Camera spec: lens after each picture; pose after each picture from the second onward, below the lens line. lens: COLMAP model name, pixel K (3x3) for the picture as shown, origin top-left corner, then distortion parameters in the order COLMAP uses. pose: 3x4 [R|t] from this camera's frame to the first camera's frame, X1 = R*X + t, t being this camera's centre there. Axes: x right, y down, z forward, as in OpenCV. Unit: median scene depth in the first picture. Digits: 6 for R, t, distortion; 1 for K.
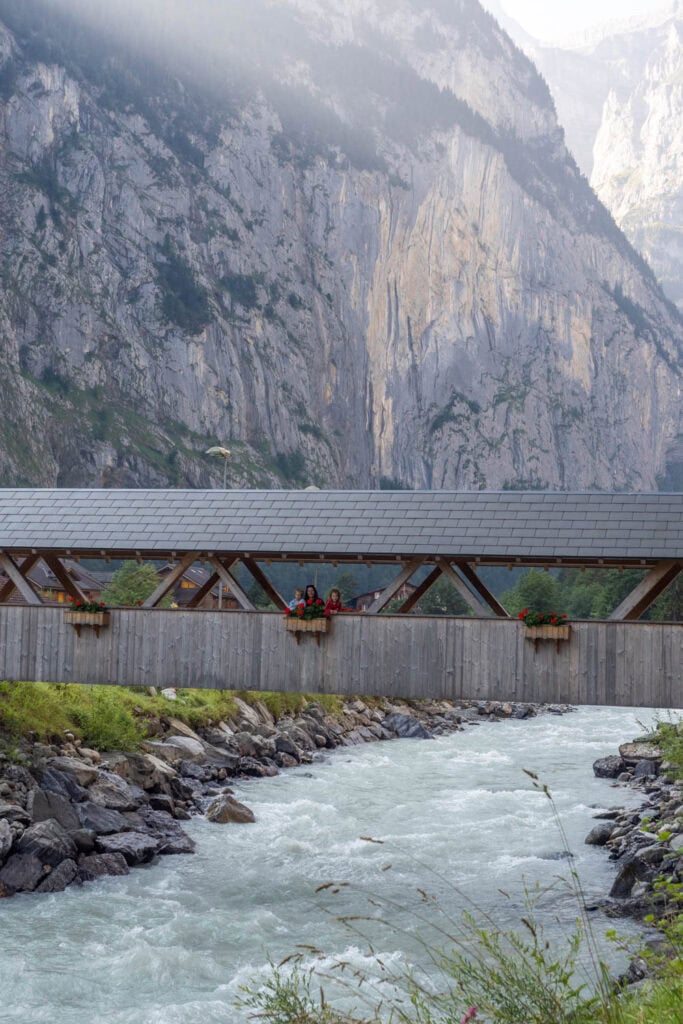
lens RADIAL K [[1547.8, 0, 336.5], [0, 1547.8, 502.6], [0, 0, 1]] dist [0.028315, -0.060377]
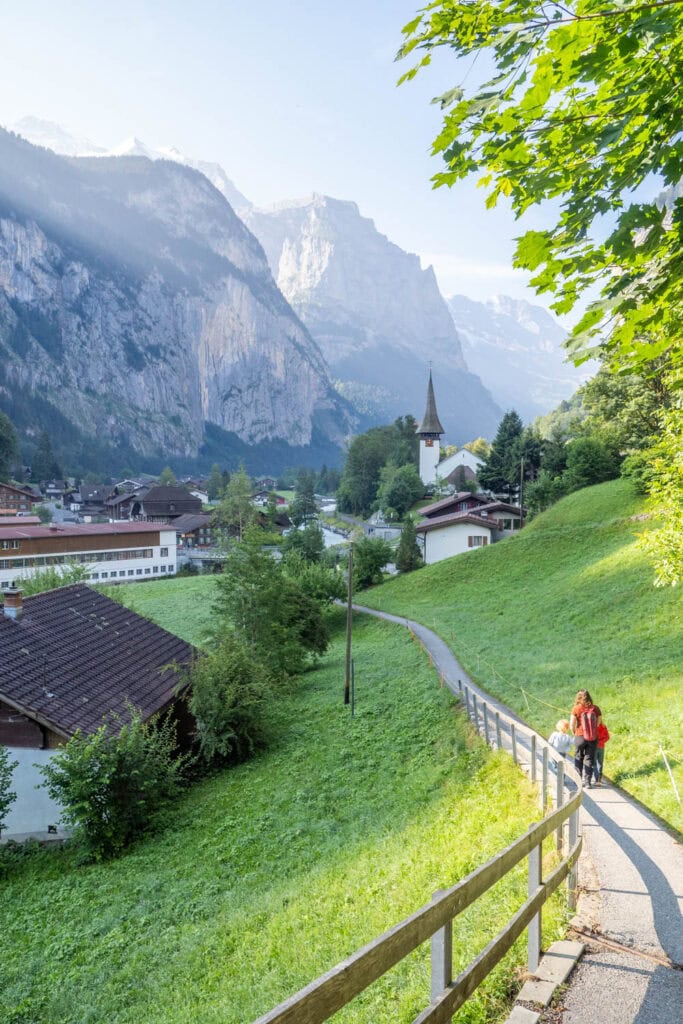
lens RADIAL K [[723.9, 0, 342.1], [0, 723.9, 525.0], [0, 0, 1]] dist [-0.007727, -0.006456]
pose [[0.967626, -0.039026, 0.249352, -0.072479], [0.000604, 0.988328, 0.152338, -0.036413], [-0.252386, -0.147255, 0.956356, -0.271574]]
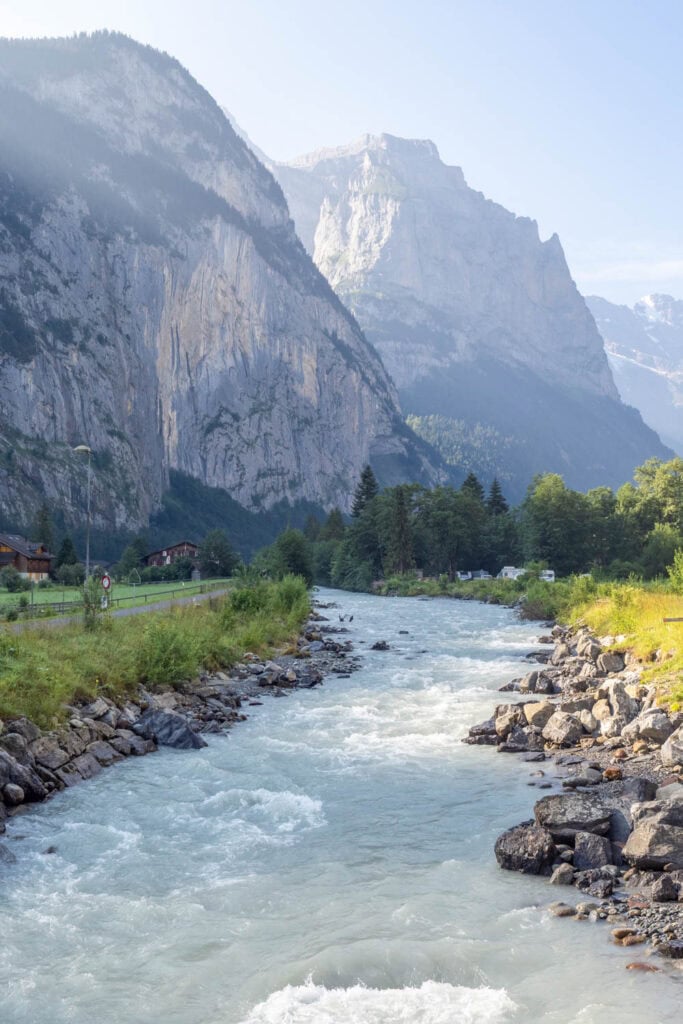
lens RADIAL K [[1082.2, 0, 340.1], [0, 1082.2, 499.3], [0, 0, 1]] dist [0.011673, -0.008192]
pose [[0.982889, -0.022847, 0.182777, 0.001668], [0.020757, 0.999696, 0.013339, 0.002149], [-0.183026, -0.009316, 0.983064, 0.028214]]
